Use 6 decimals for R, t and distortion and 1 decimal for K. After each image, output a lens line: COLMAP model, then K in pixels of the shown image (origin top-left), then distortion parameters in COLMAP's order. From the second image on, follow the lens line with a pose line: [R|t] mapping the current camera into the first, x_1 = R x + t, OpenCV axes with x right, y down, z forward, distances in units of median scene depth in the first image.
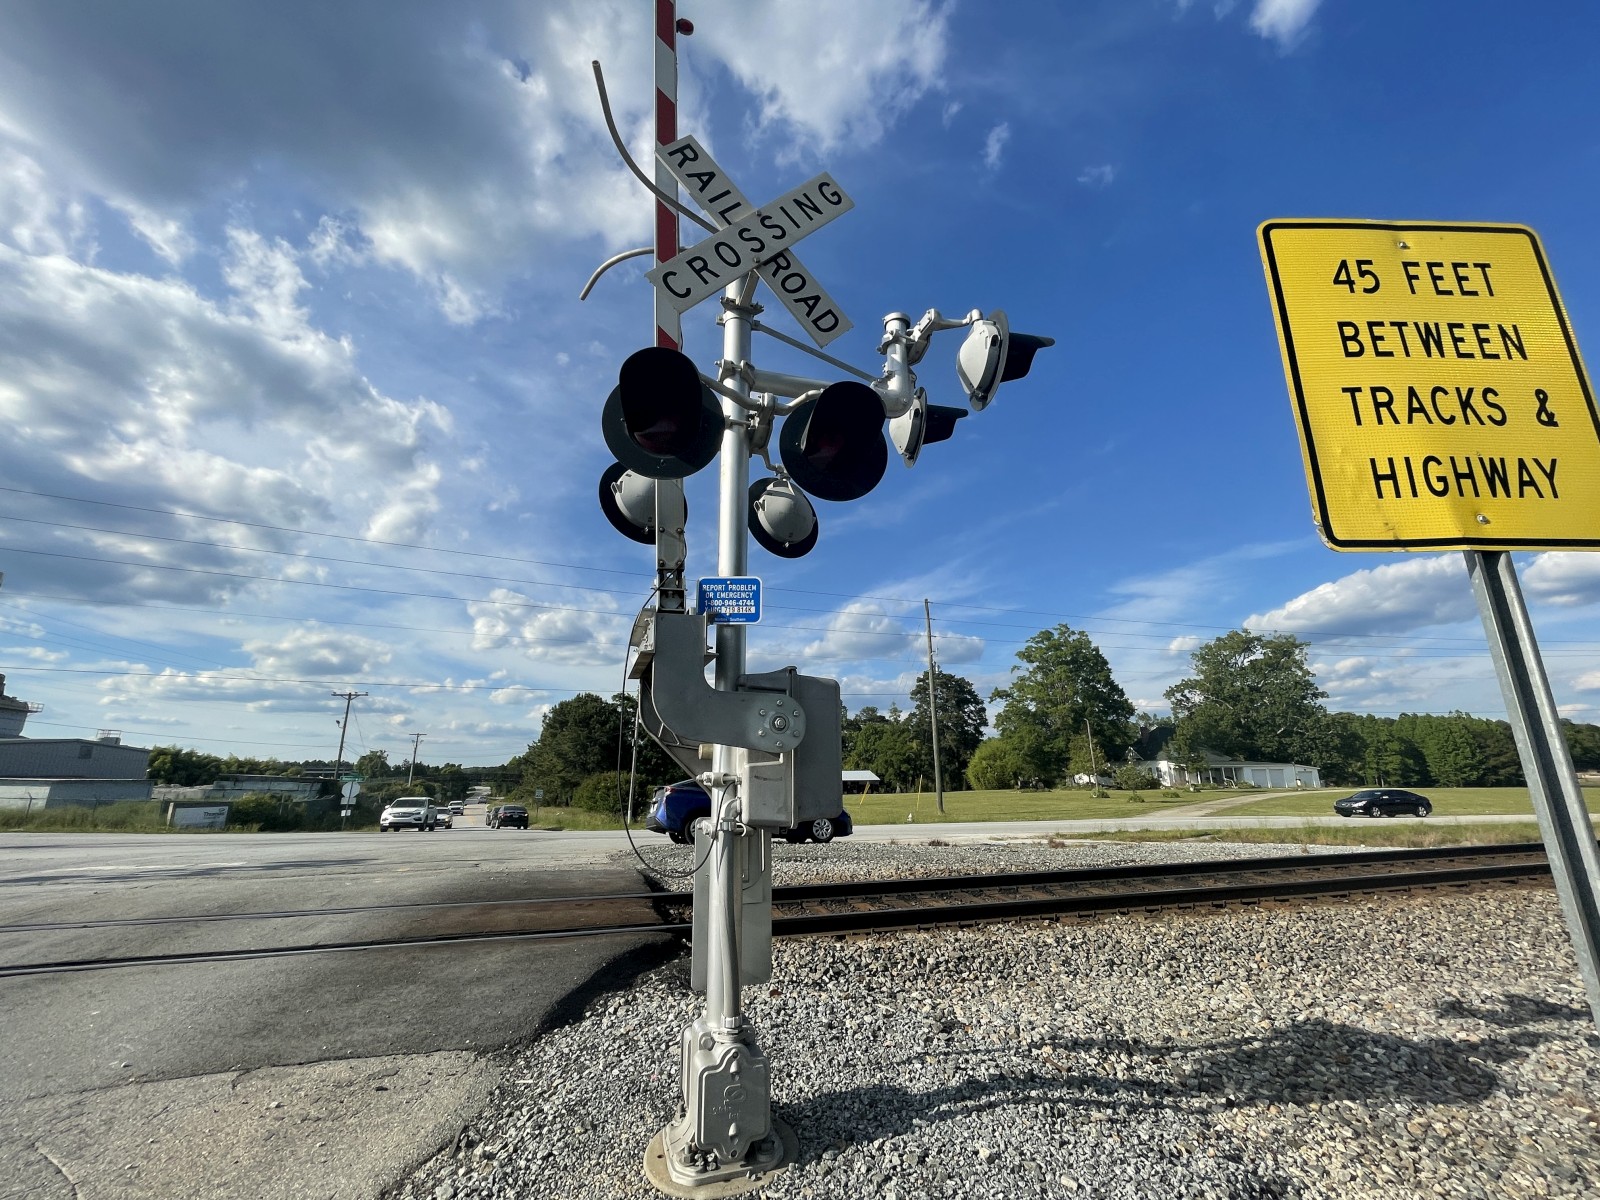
lens RADIAL K [[642.4, 0, 804.0], [0, 642.4, 597.1], [0, 0, 1]] dist [-0.000193, -0.000722]
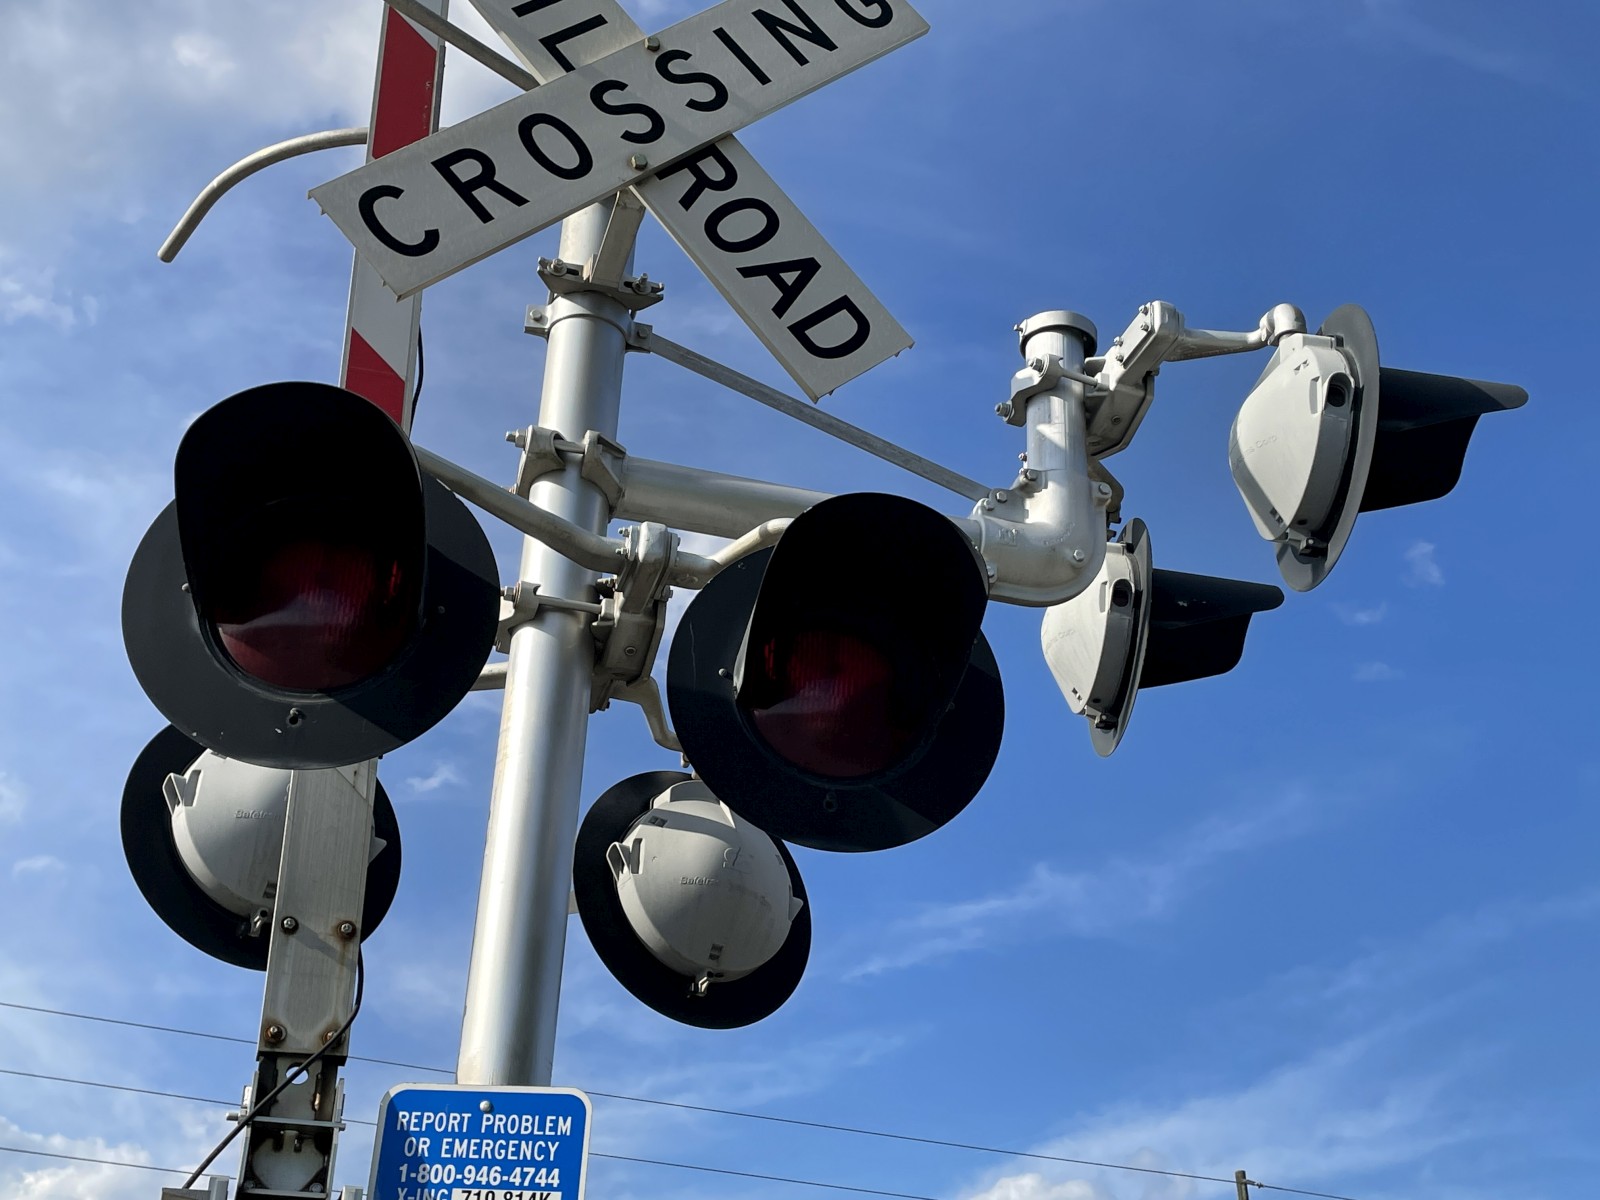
lens RADIAL K [[1917.4, 0, 778.8], [0, 1917.4, 606.6], [0, 0, 1]] dist [0.086161, 0.000000]
pose [[0.998261, 0.025520, -0.053132, 0.022930], [-0.038819, 0.962960, -0.266834, -0.003892], [0.044354, 0.268432, 0.962277, 0.017929]]
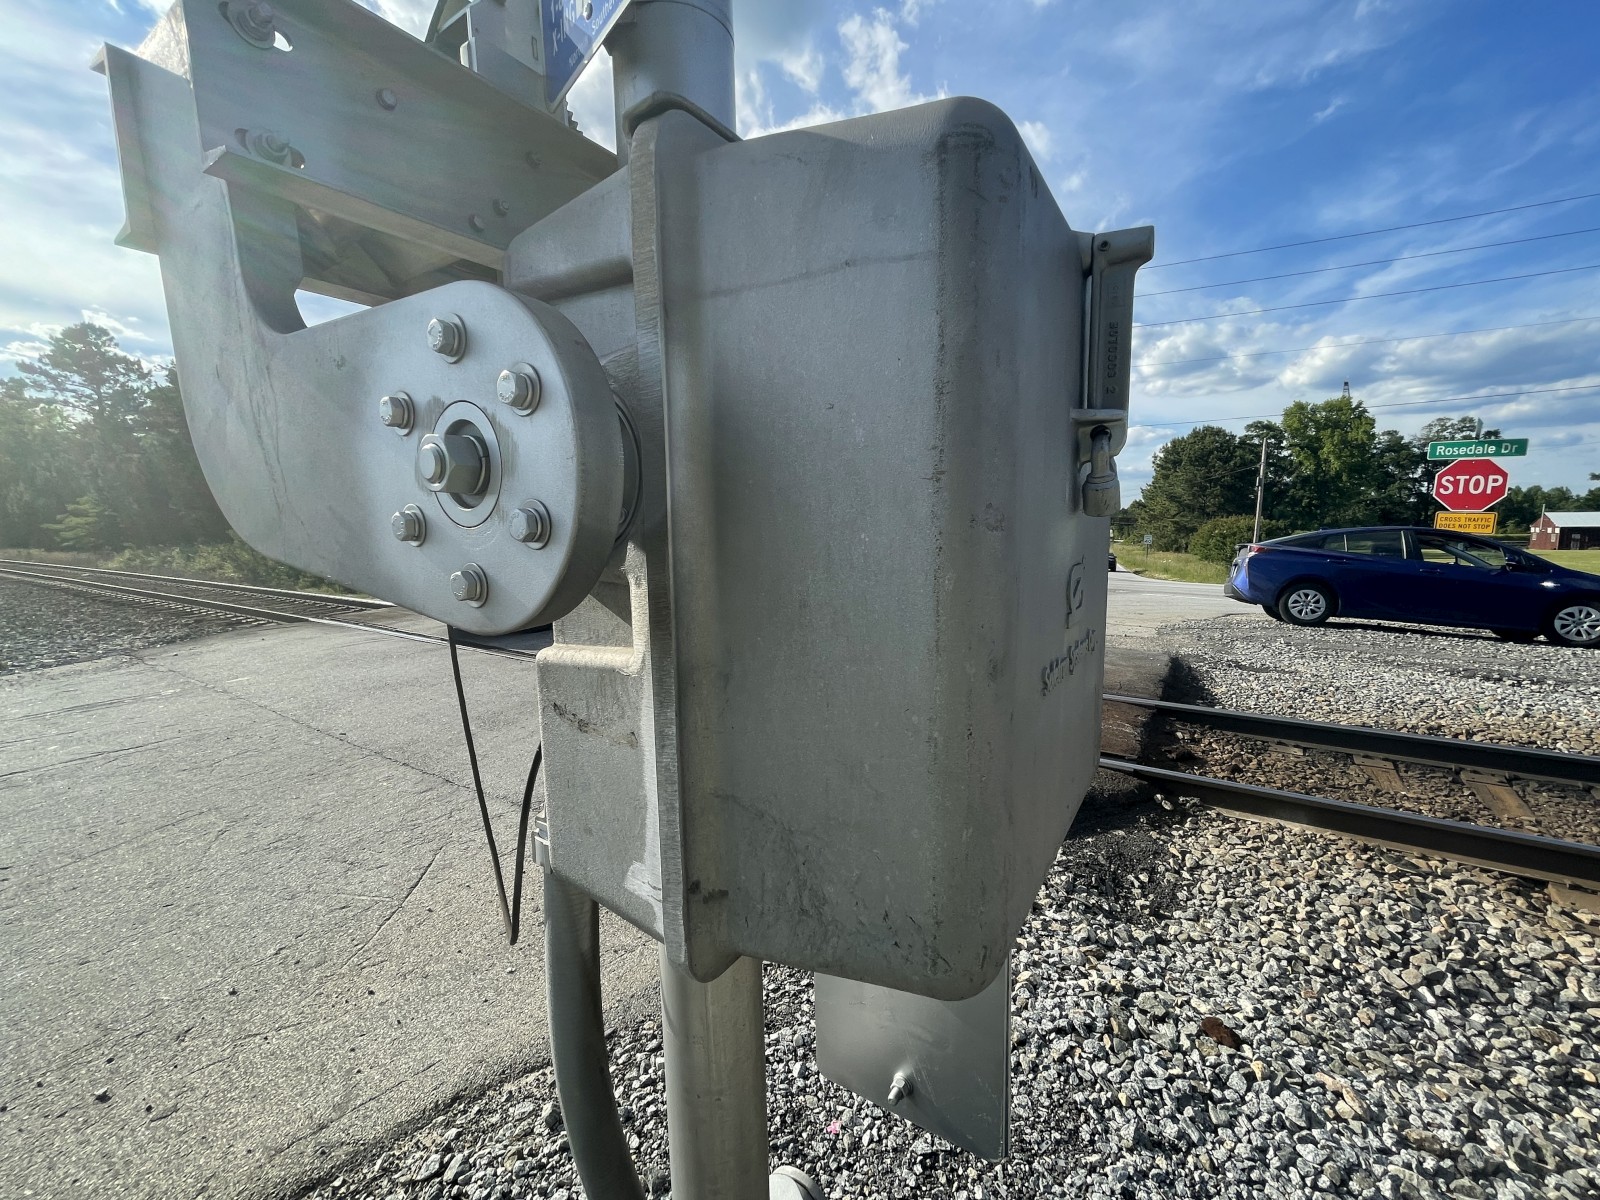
lens RADIAL K [[642.4, 0, 818.8], [0, 642.4, 606.9], [0, 0, 1]] dist [-0.000193, -0.000722]
pose [[0.638990, 0.102276, -0.762385, 0.050402], [0.209133, 0.930688, 0.300138, 0.068736], [0.740240, -0.351225, 0.573311, 0.332606]]
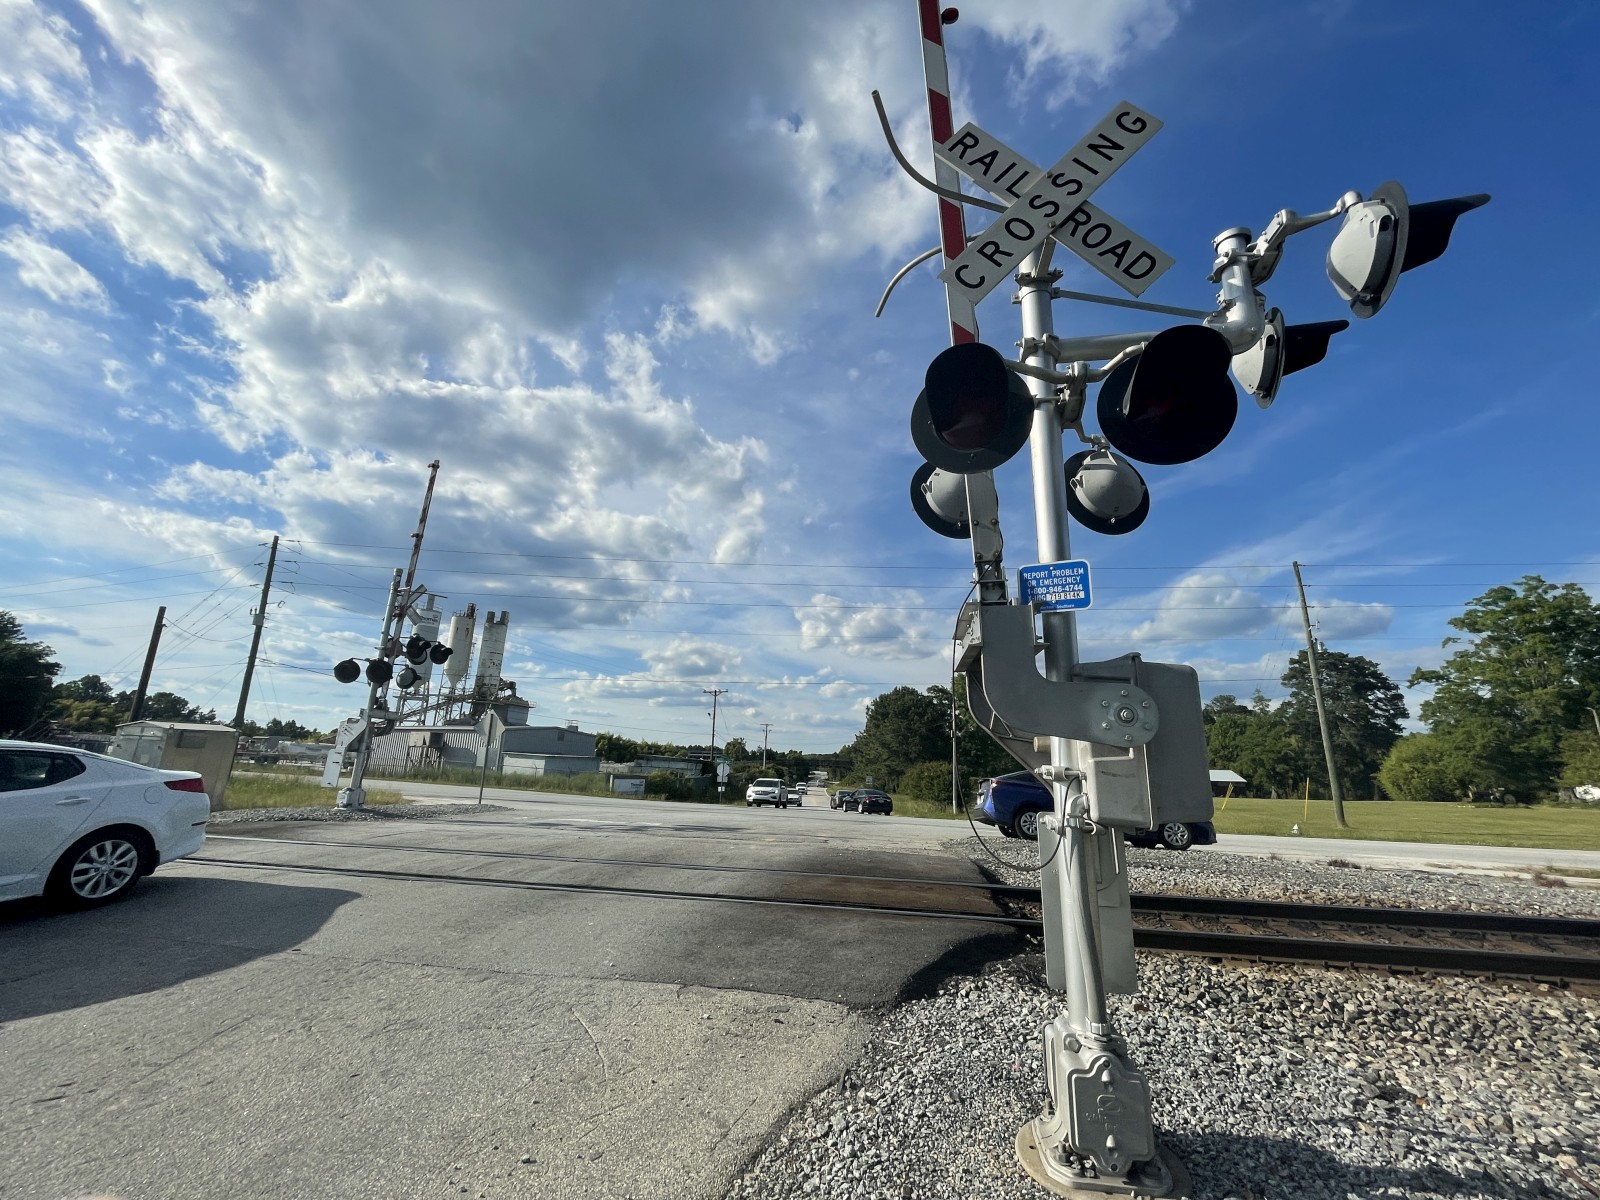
lens RADIAL K [[642.4, 0, 805.6], [0, 642.4, 597.2], [0, 0, 1]] dist [-0.000193, -0.000722]
pose [[0.891049, -0.082905, -0.446272, -0.007061], [0.088487, 0.996042, -0.008359, -0.001463], [0.445199, -0.032041, 0.894858, -0.007765]]
